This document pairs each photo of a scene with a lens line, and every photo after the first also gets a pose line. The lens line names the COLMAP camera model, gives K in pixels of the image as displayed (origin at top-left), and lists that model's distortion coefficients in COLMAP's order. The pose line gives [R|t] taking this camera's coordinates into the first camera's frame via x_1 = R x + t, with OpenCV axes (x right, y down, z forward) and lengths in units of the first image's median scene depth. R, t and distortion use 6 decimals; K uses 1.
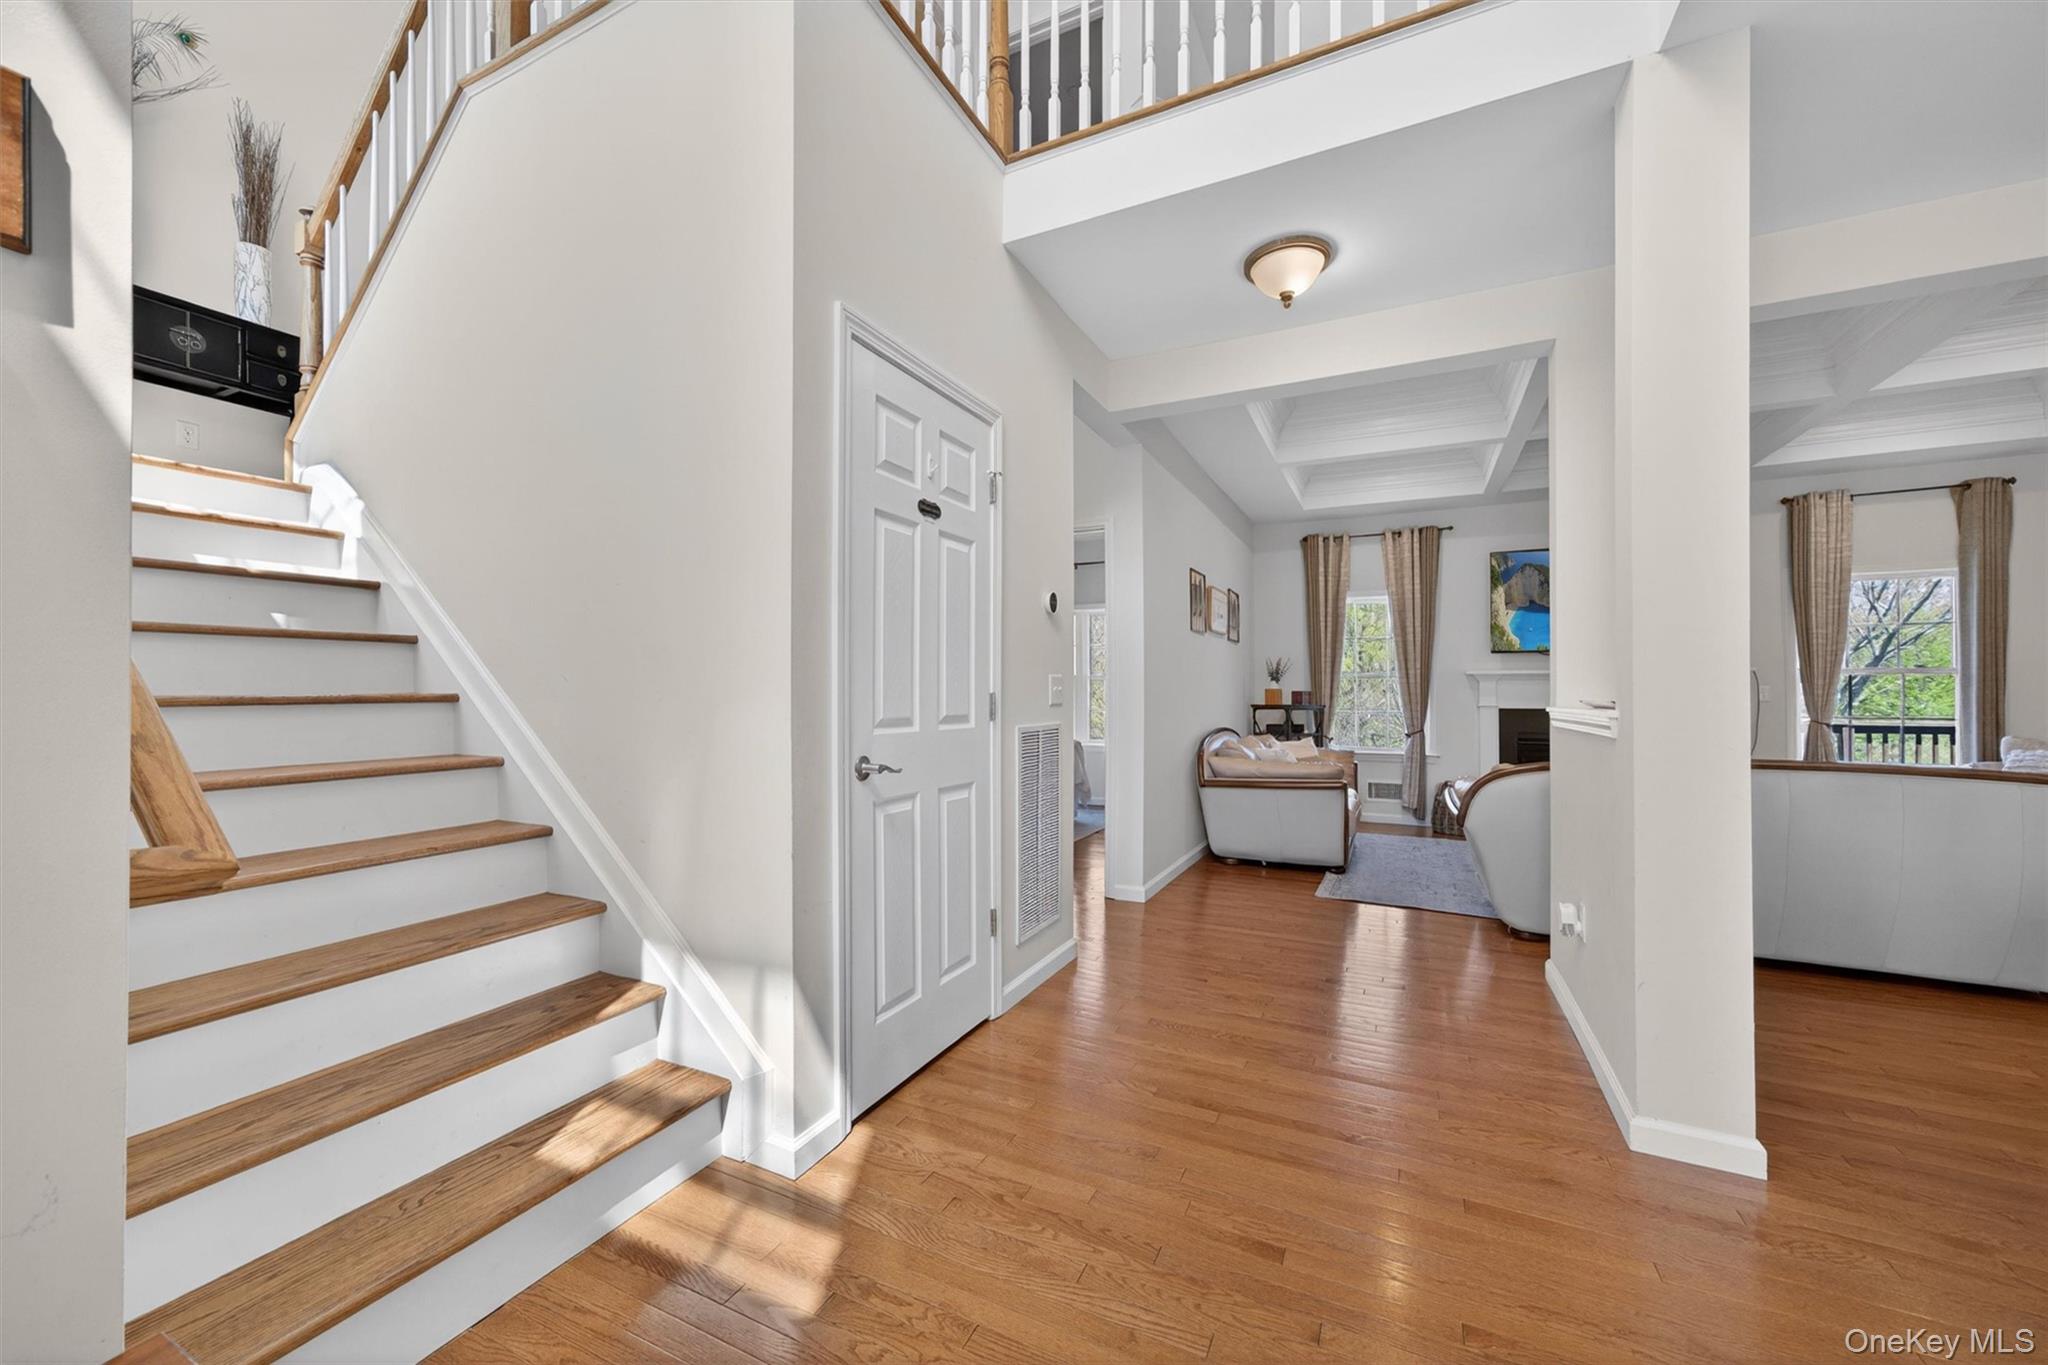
lens RADIAL K [[829.1, 0, 1025.5], [0, 829.1, 676.8], [0, 0, 1]] dist [-0.036002, 0.024499]
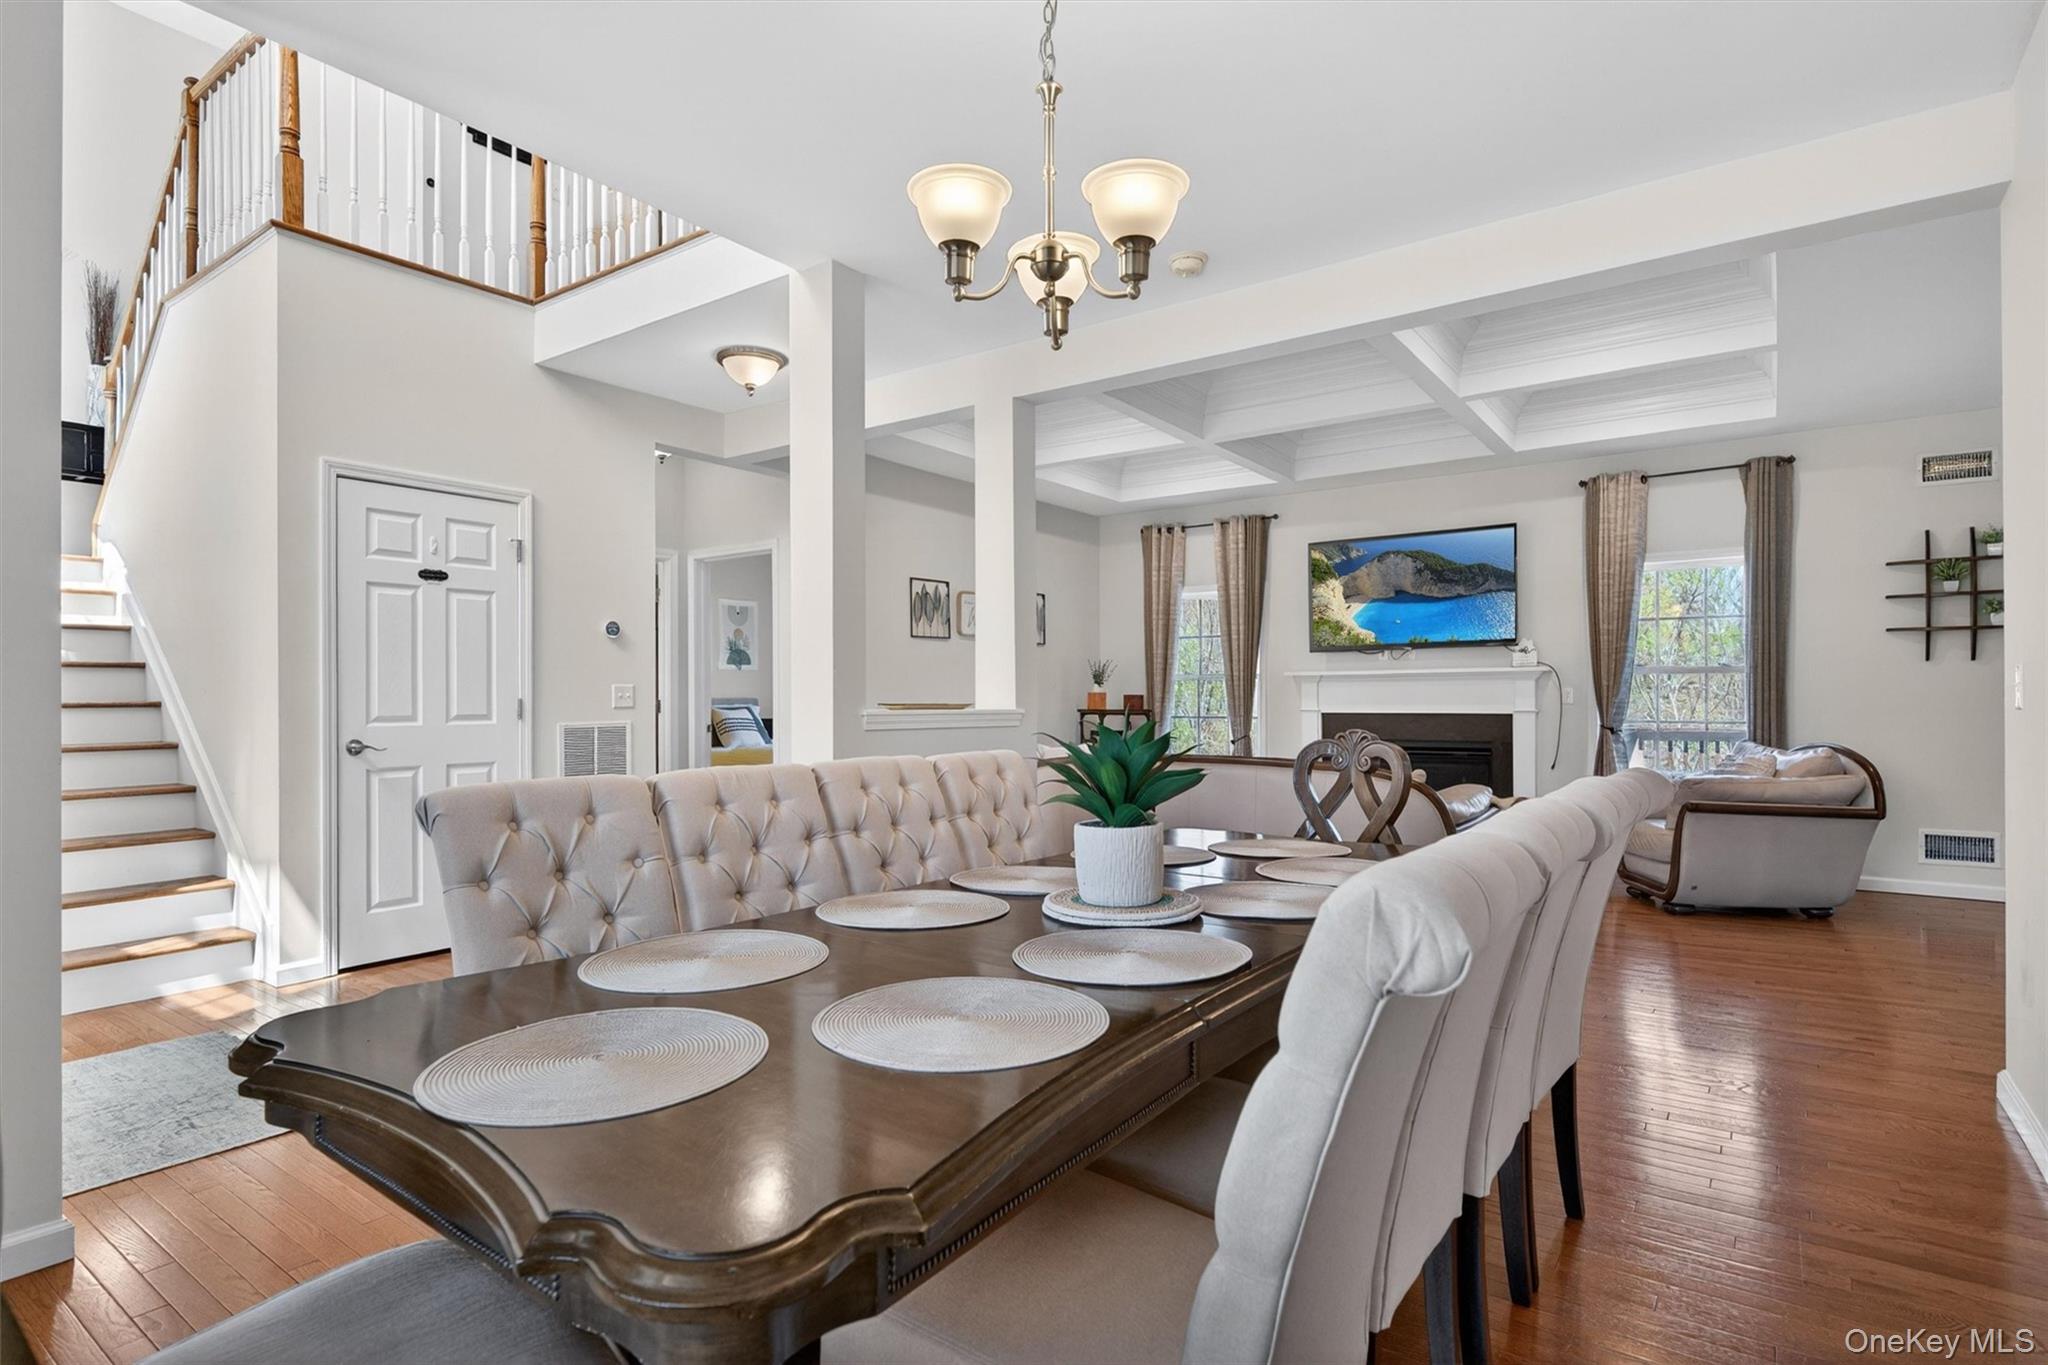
lens RADIAL K [[1142.1, 0, 1097.9], [0, 1142.1, 677.4], [0, 0, 1]] dist [-0.121575, 0.124084]
pose [[0.984923, -0.010242, -0.172688, 0.643203], [0.010501, 0.999945, 0.000588, -0.003939], [0.172673, -0.002392, 0.984976, -0.344722]]
